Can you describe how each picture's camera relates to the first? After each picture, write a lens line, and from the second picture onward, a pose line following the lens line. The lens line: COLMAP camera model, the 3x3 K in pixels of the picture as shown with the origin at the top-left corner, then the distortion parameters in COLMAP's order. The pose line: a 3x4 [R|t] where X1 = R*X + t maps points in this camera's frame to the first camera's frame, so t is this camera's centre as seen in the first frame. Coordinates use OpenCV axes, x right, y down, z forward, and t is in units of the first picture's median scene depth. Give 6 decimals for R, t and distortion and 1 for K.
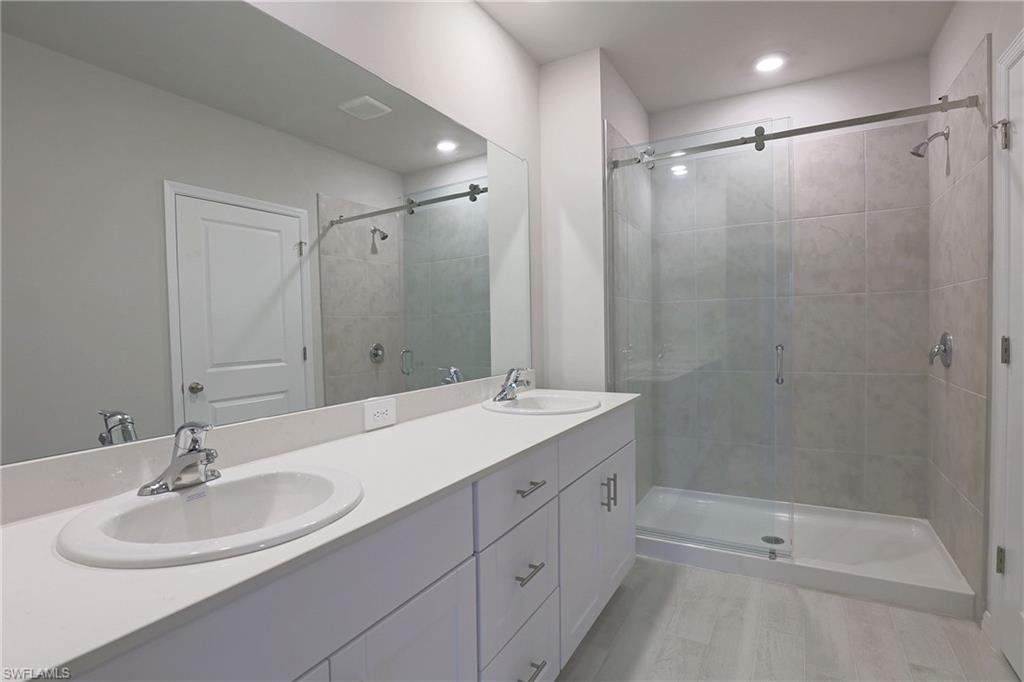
lens RADIAL K [[502.1, 0, 473.4], [0, 502.1, 357.0], [0, 0, 1]] dist [-0.026254, 0.001086]
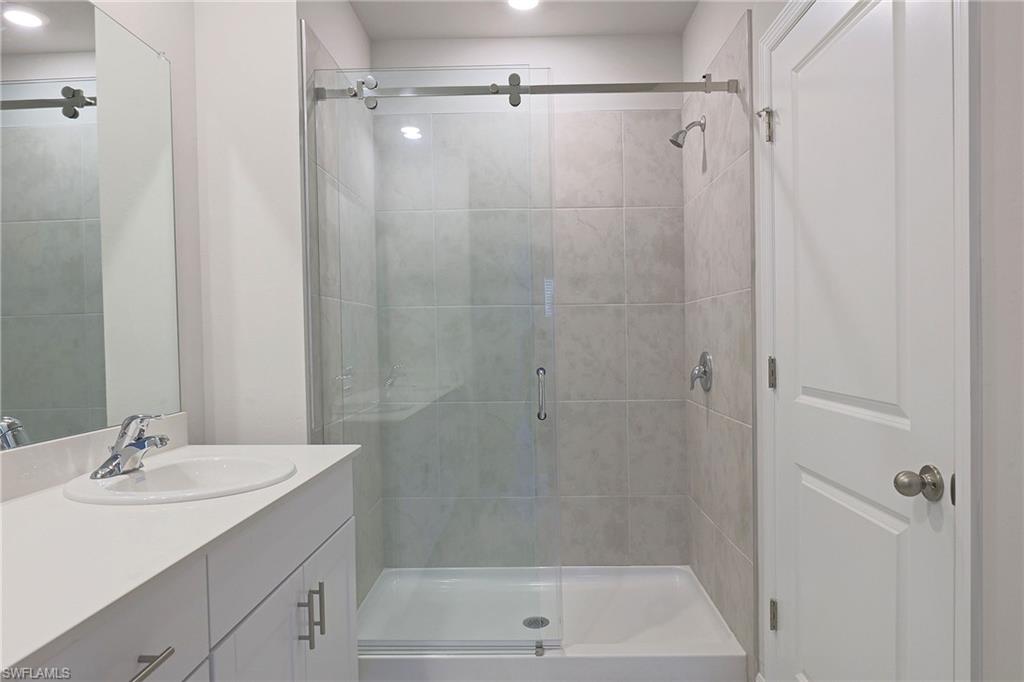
lens RADIAL K [[652.9, 0, 512.9], [0, 652.9, 362.5], [0, 0, 1]] dist [-0.002945, -0.000728]
pose [[0.856165, -0.005900, 0.516669, 0.062117], [0.020588, 0.999530, -0.022703, -0.010219], [-0.516292, 0.030075, 0.855884, 0.159811]]
